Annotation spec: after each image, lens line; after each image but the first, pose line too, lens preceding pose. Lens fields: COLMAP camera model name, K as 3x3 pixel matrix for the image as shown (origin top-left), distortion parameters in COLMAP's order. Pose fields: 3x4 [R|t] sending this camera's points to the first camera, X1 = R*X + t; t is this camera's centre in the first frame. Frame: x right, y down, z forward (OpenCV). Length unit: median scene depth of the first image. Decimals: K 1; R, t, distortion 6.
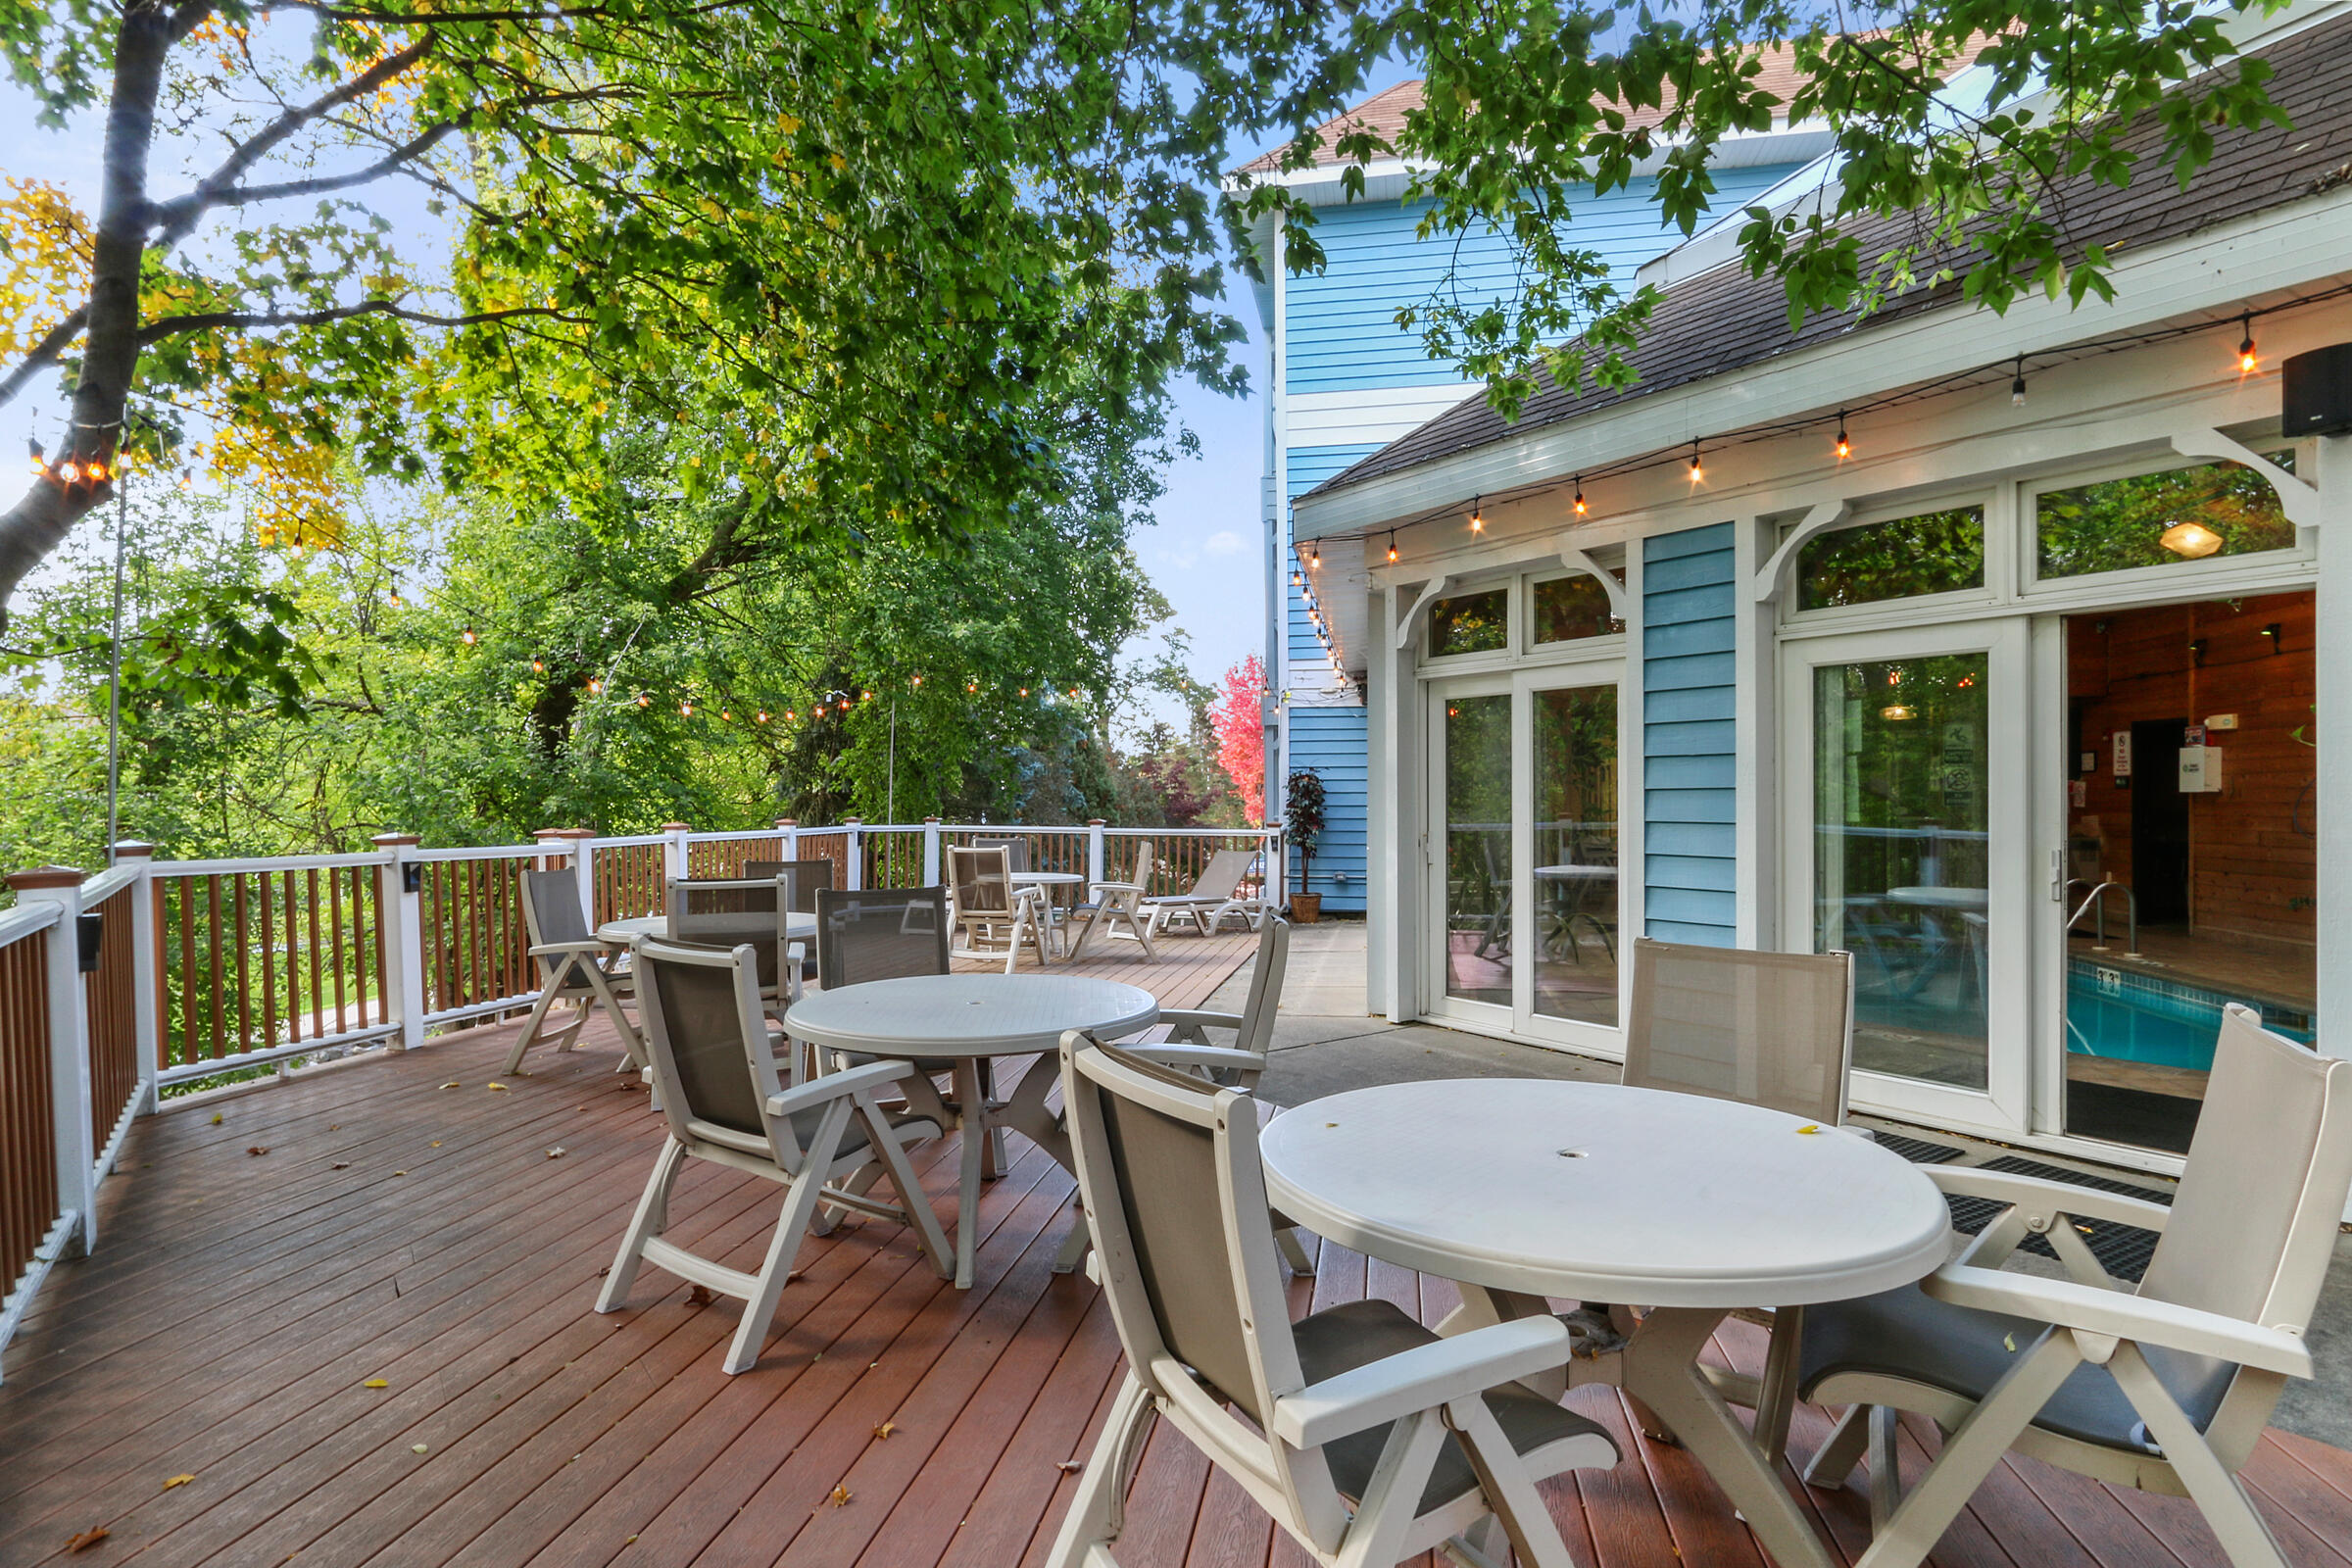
lens RADIAL K [[1217.0, 0, 1178.3], [0, 1217.0, 793.1], [0, 0, 1]] dist [-0.001108, -0.000160]
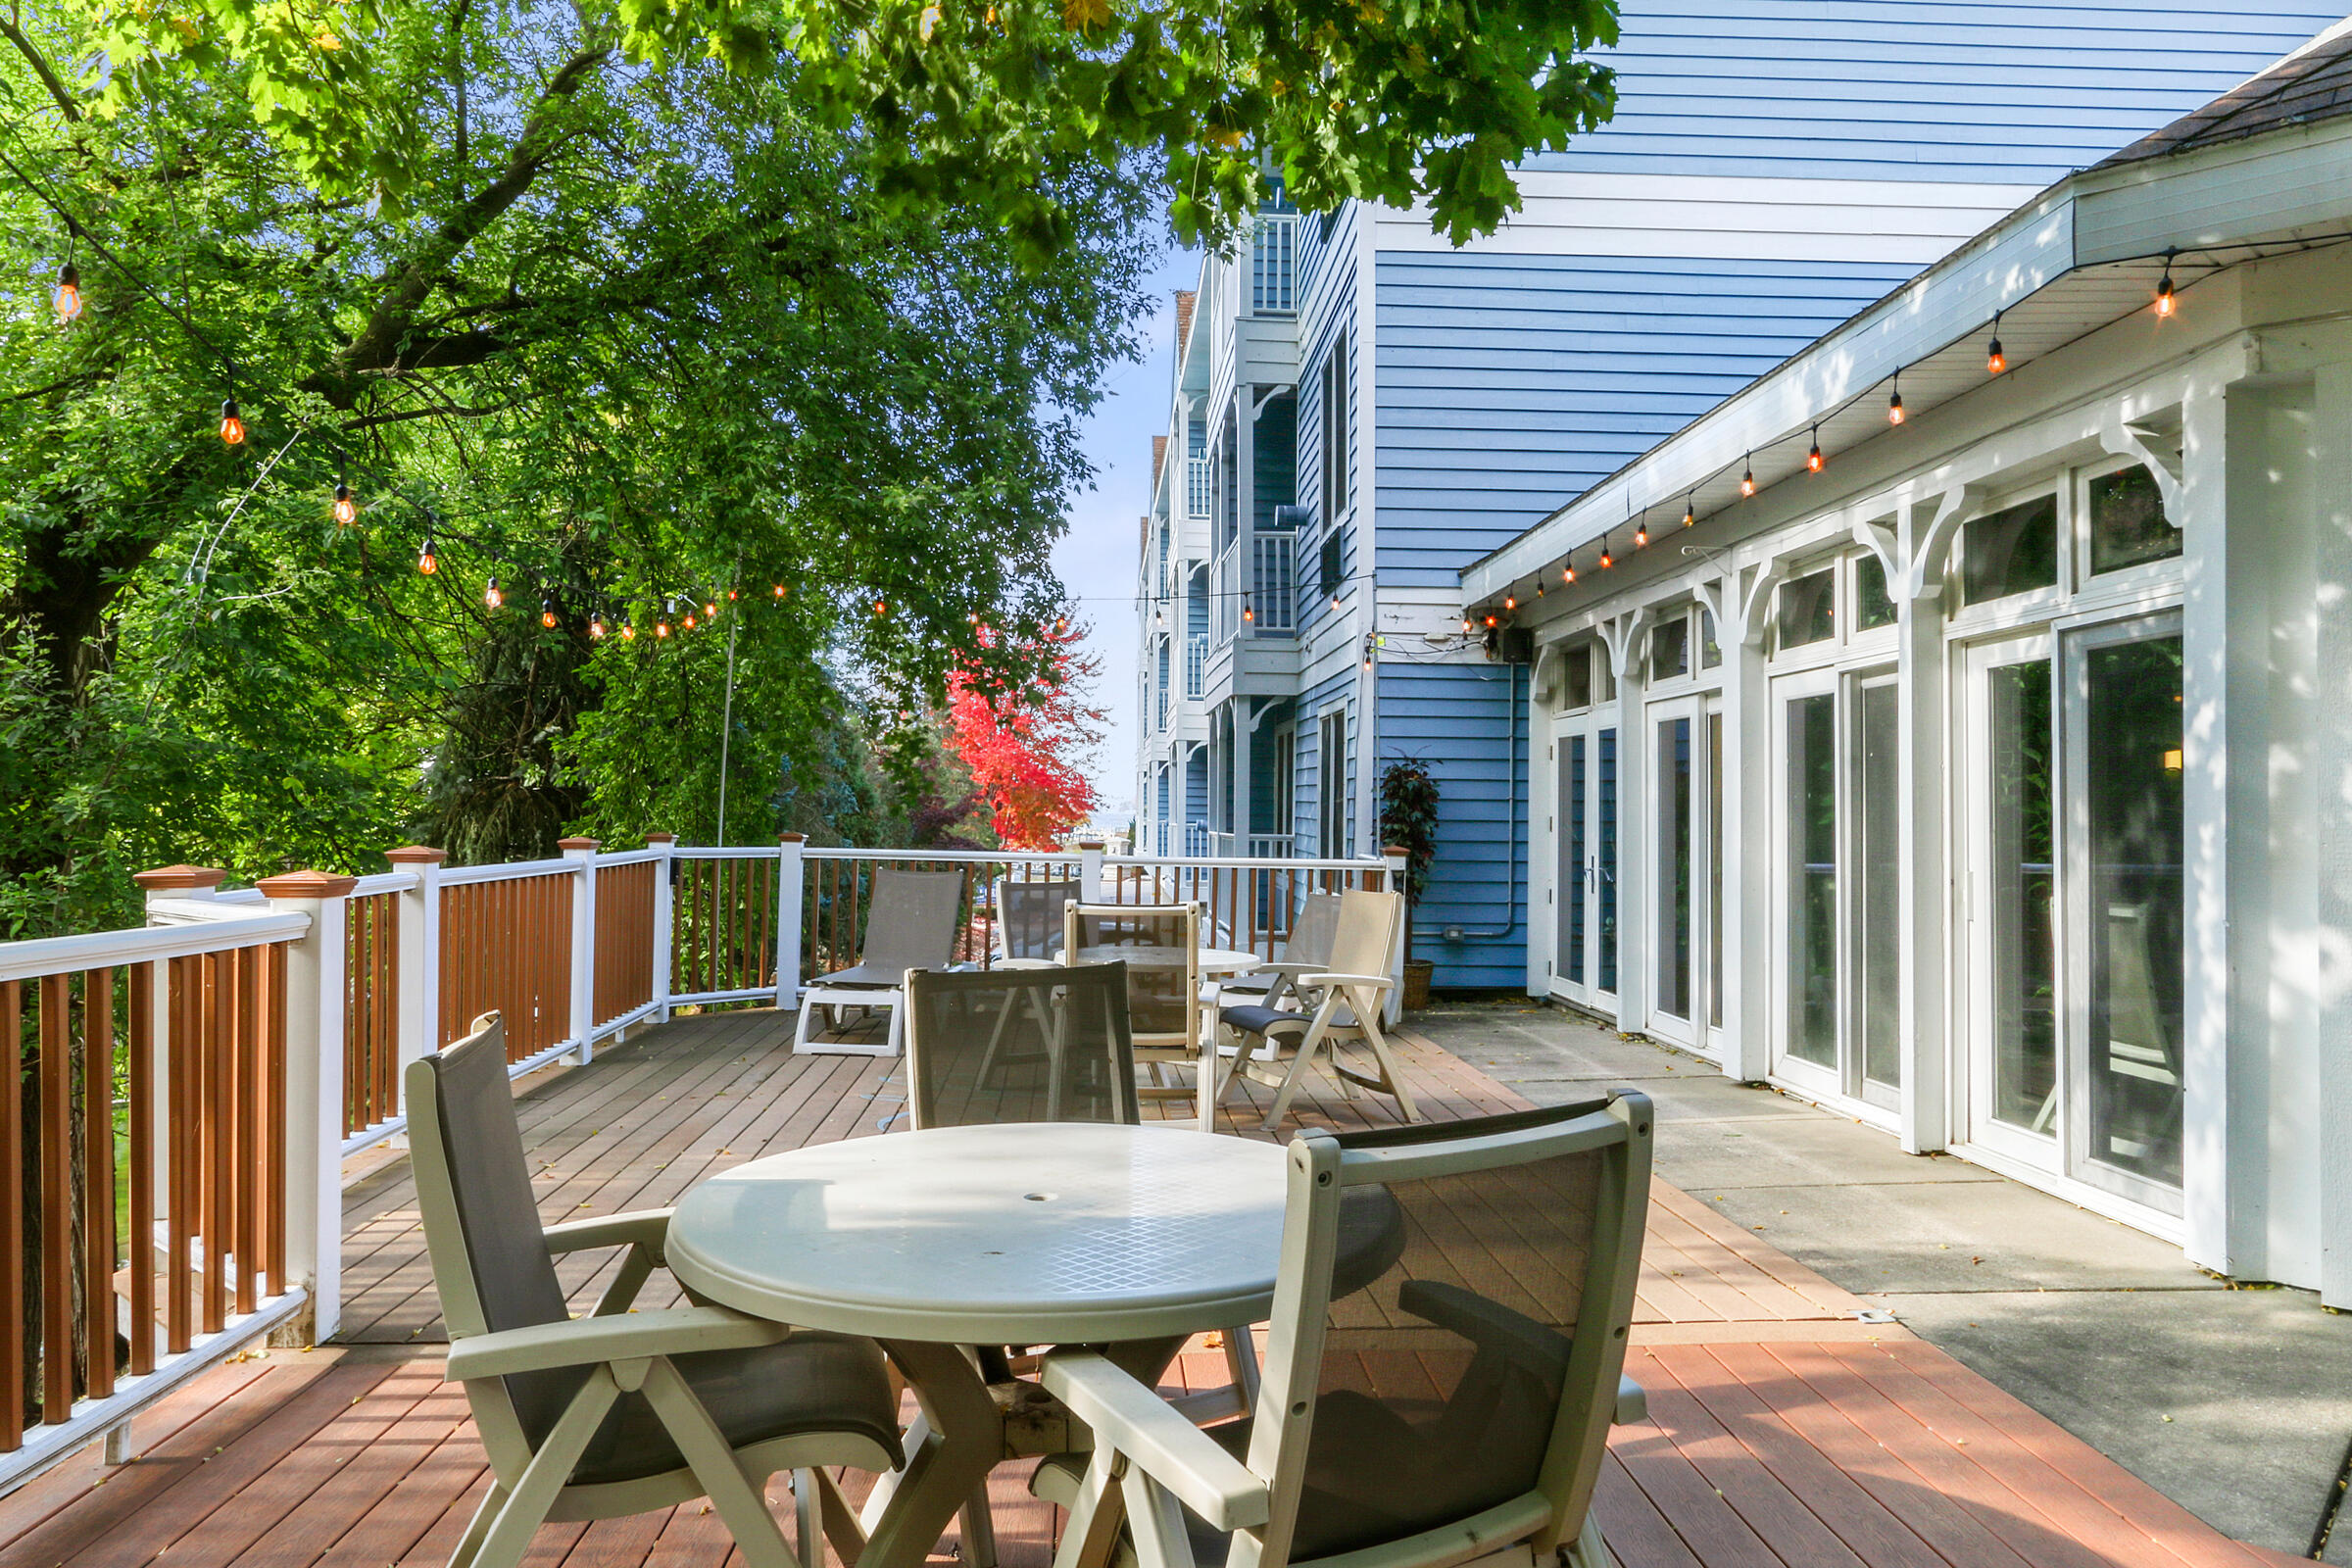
lens RADIAL K [[1516.5, 0, 1173.8], [0, 1516.5, 785.3], [0, 0, 1]] dist [-0.002516, -0.000304]
pose [[0.974691, 0.016443, 0.222949, -0.194865], [-0.014738, 0.999848, -0.009310, 0.001256], [-0.223068, 0.005788, 0.974786, 0.274873]]
